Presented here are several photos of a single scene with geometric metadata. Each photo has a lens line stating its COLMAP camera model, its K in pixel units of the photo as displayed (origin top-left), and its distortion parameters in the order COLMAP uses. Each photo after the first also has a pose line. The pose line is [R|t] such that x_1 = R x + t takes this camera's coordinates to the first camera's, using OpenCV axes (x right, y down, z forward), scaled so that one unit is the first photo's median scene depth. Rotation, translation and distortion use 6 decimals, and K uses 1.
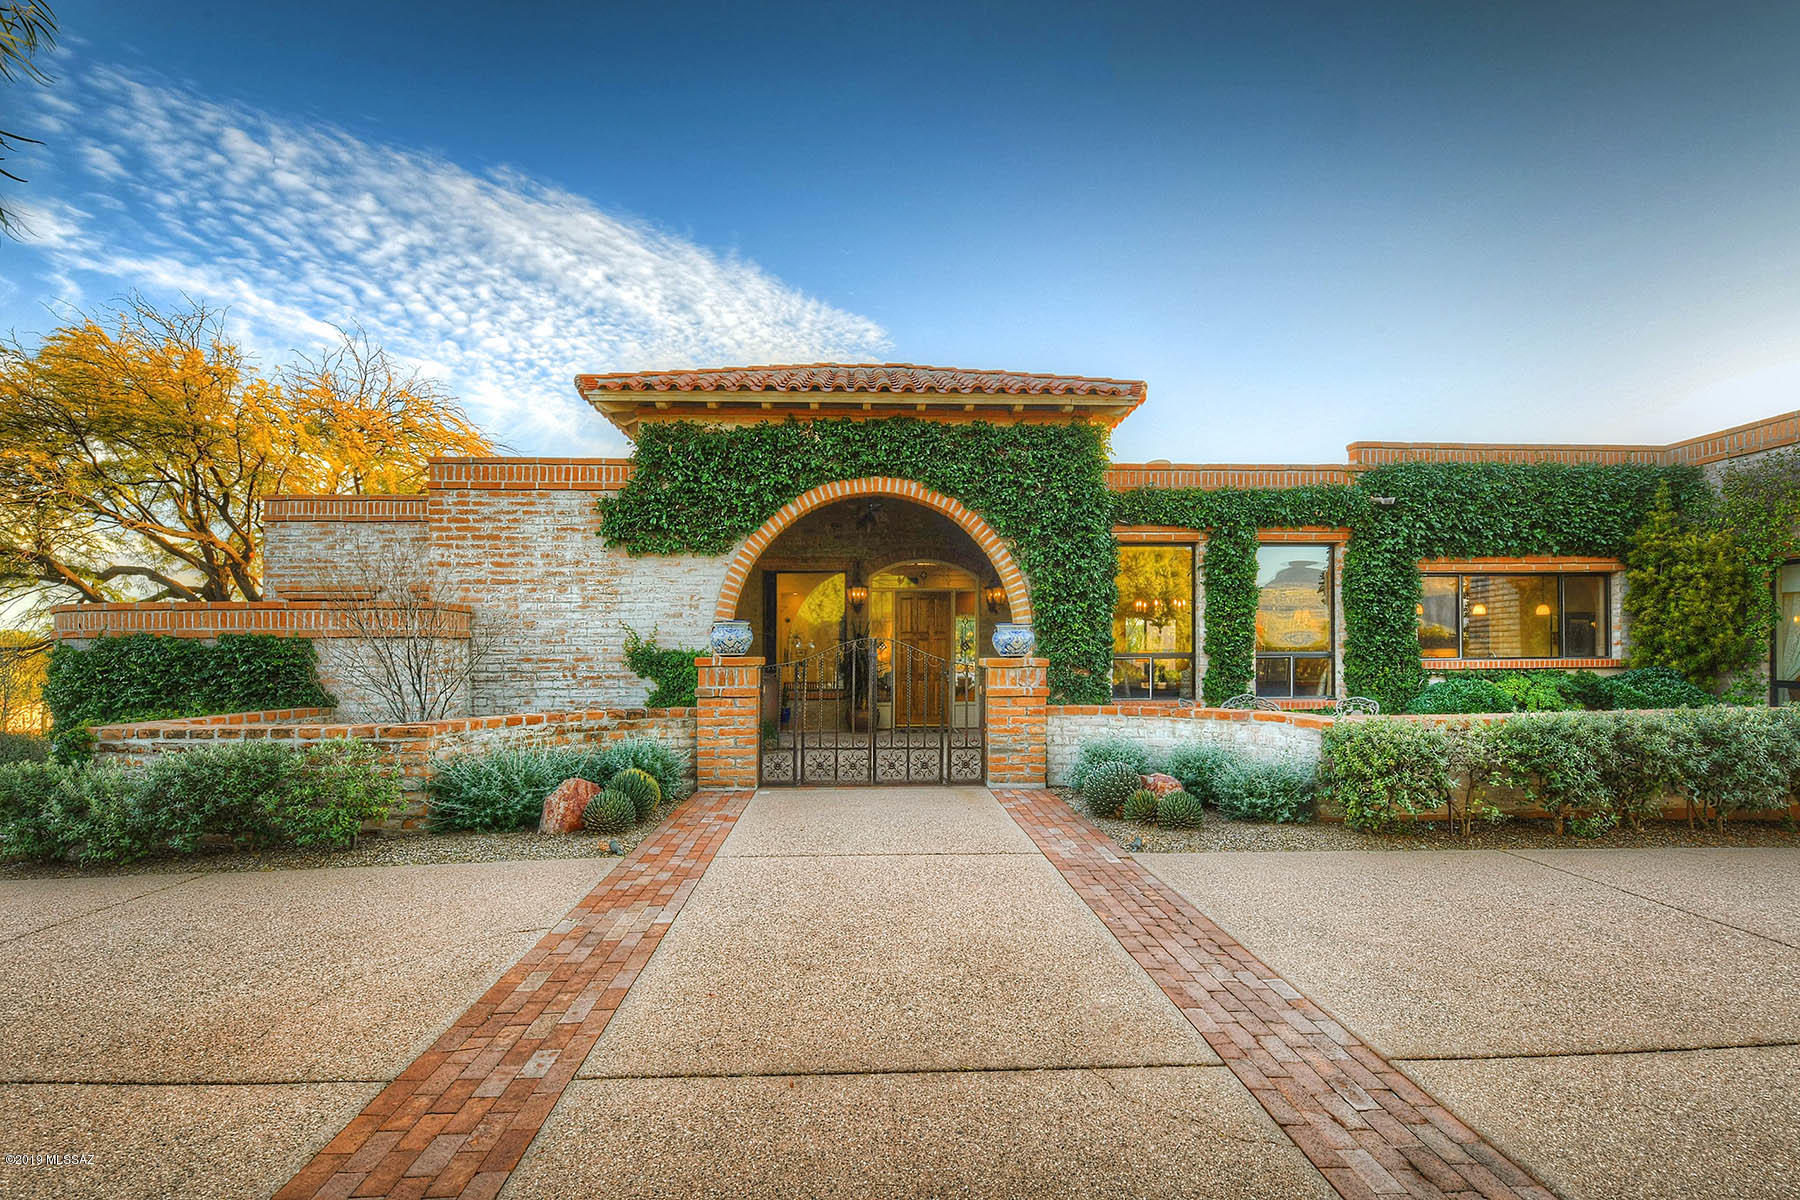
lens RADIAL K [[797.4, 0, 900.0], [0, 797.4, 600.0], [0, 0, 1]] dist [-0.000147, -0.000037]
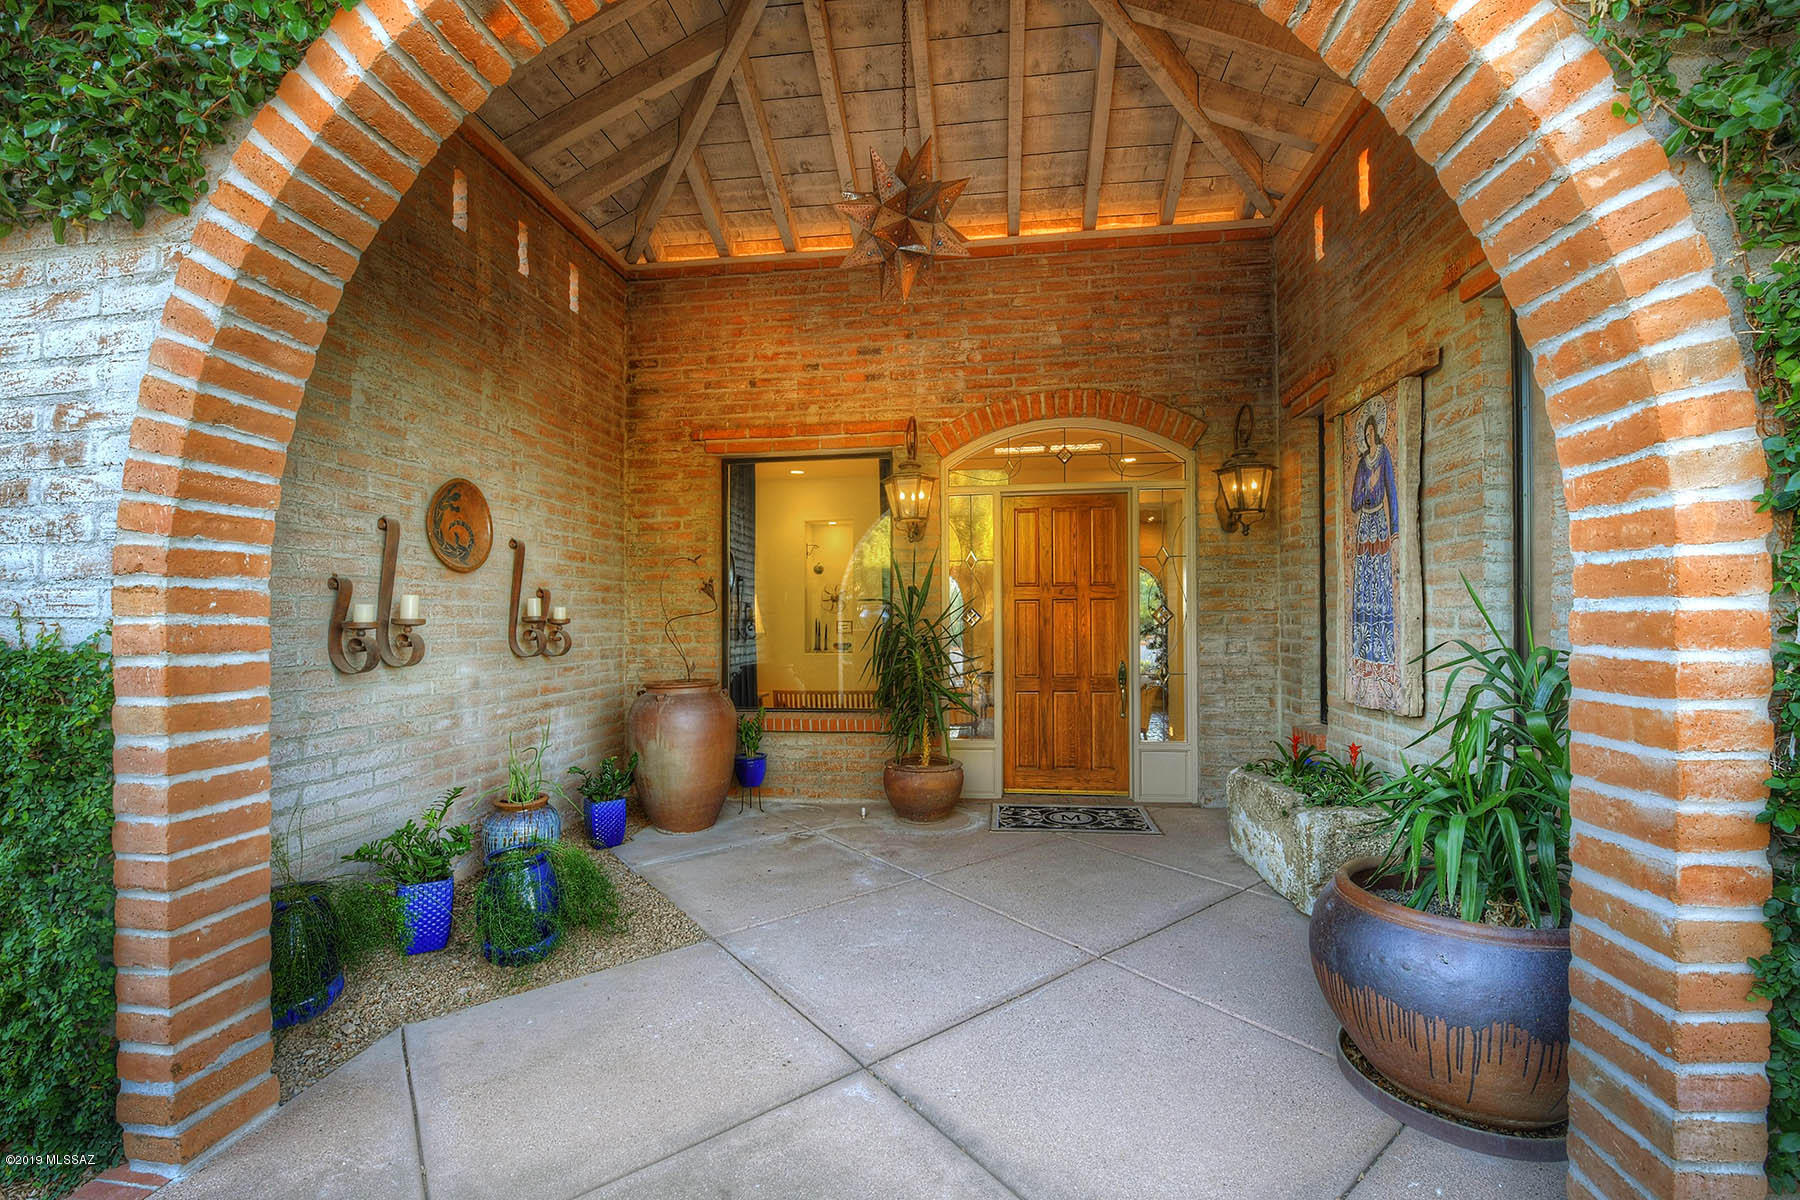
lens RADIAL K [[727.0, 0, 900.0], [0, 727.0, 600.0], [0, 0, 1]] dist [-0.000097, 0.000008]
pose [[0.982223, -0.007041, -0.187585, 0.015354], [0.014774, 0.999096, 0.039855, 0.033235], [0.187135, -0.041918, 0.981439, 0.603390]]
